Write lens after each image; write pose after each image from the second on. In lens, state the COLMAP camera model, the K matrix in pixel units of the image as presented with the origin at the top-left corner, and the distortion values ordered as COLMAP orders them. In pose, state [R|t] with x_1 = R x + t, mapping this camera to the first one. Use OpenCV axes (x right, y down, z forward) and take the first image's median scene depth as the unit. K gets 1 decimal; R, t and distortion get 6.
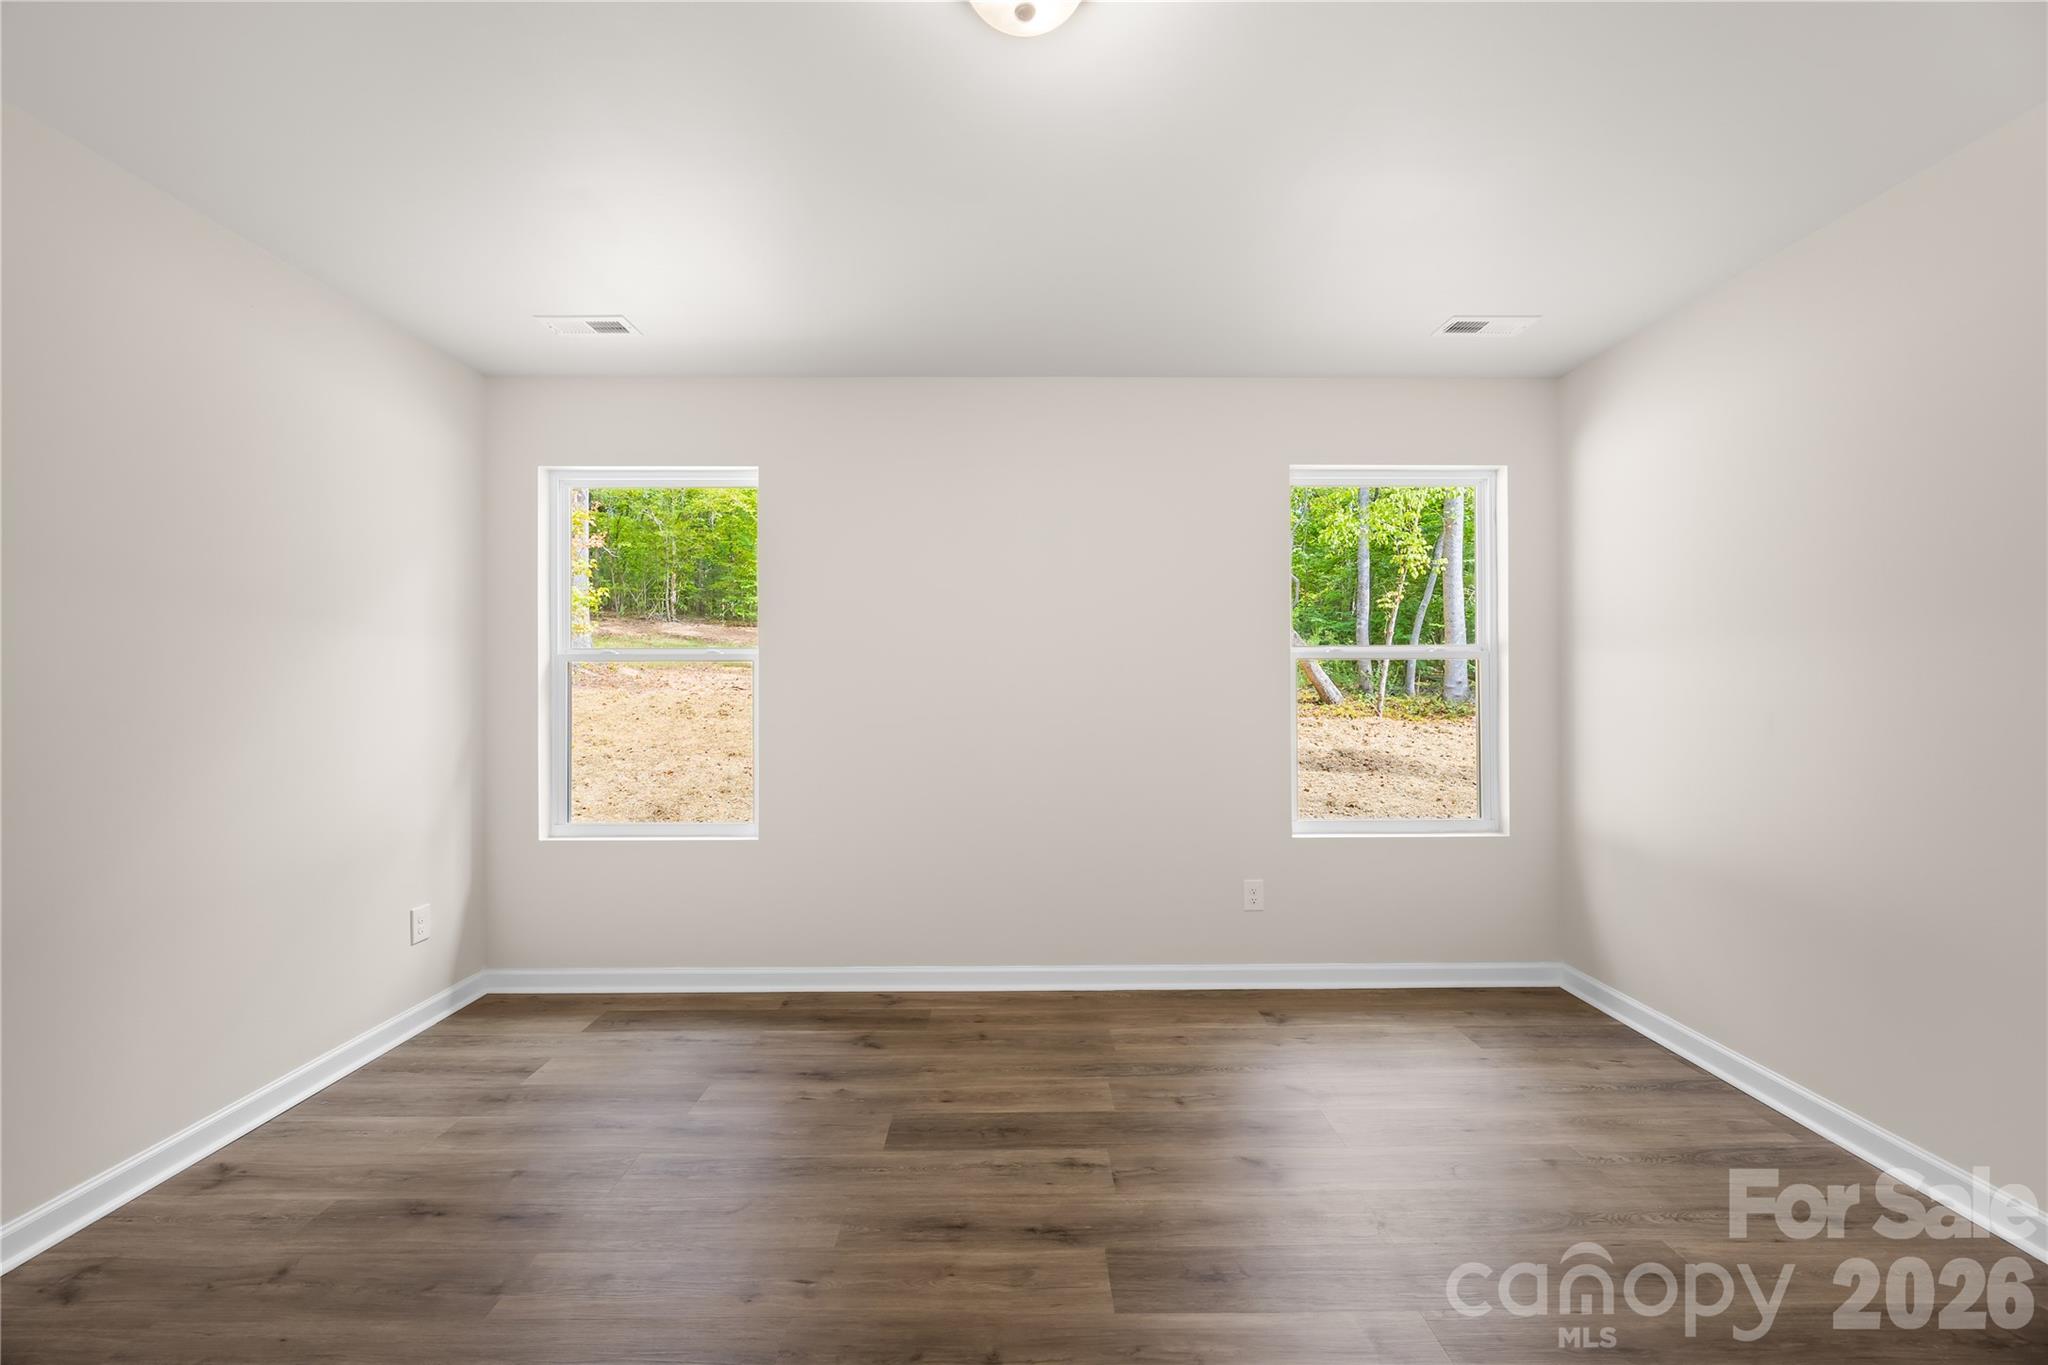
lens RADIAL K [[774.9, 0, 1034.7], [0, 774.9, 668.8], [0, 0, 1]] dist [0.000695, -0.000165]
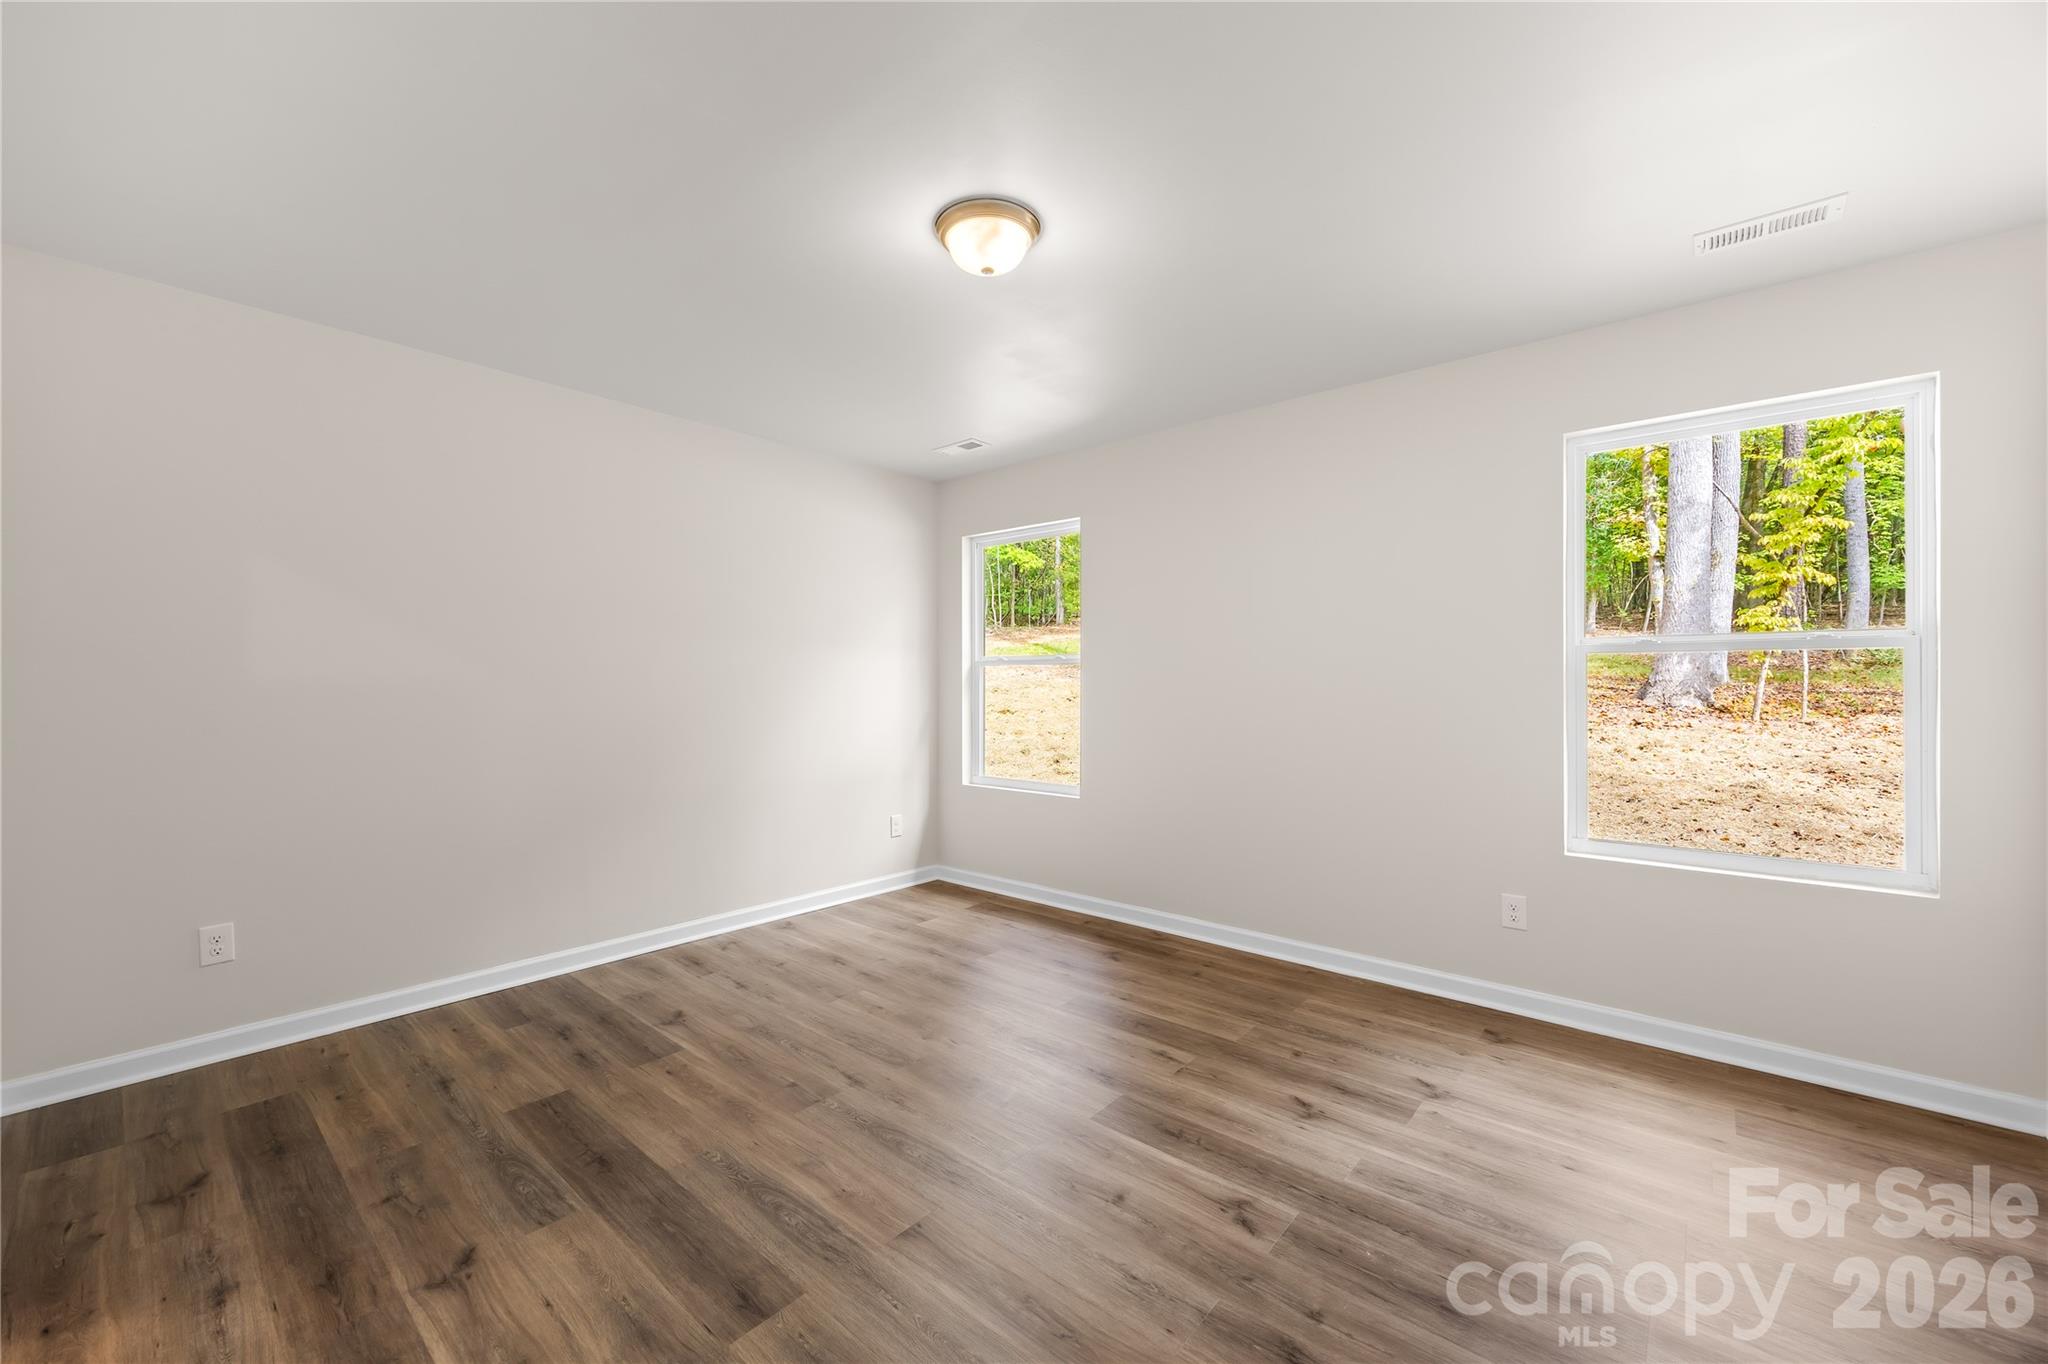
lens RADIAL K [[774.9, 0, 1014.7], [0, 774.9, 673.7], [0, 0, 1]] dist [0.000695, -0.000165]
pose [[0.757556, -0.005375, -0.652748, 0.497416], [0.013641, 0.999878, 0.007598, -0.007469], [0.652627, -0.014660, 0.757537, -0.092311]]
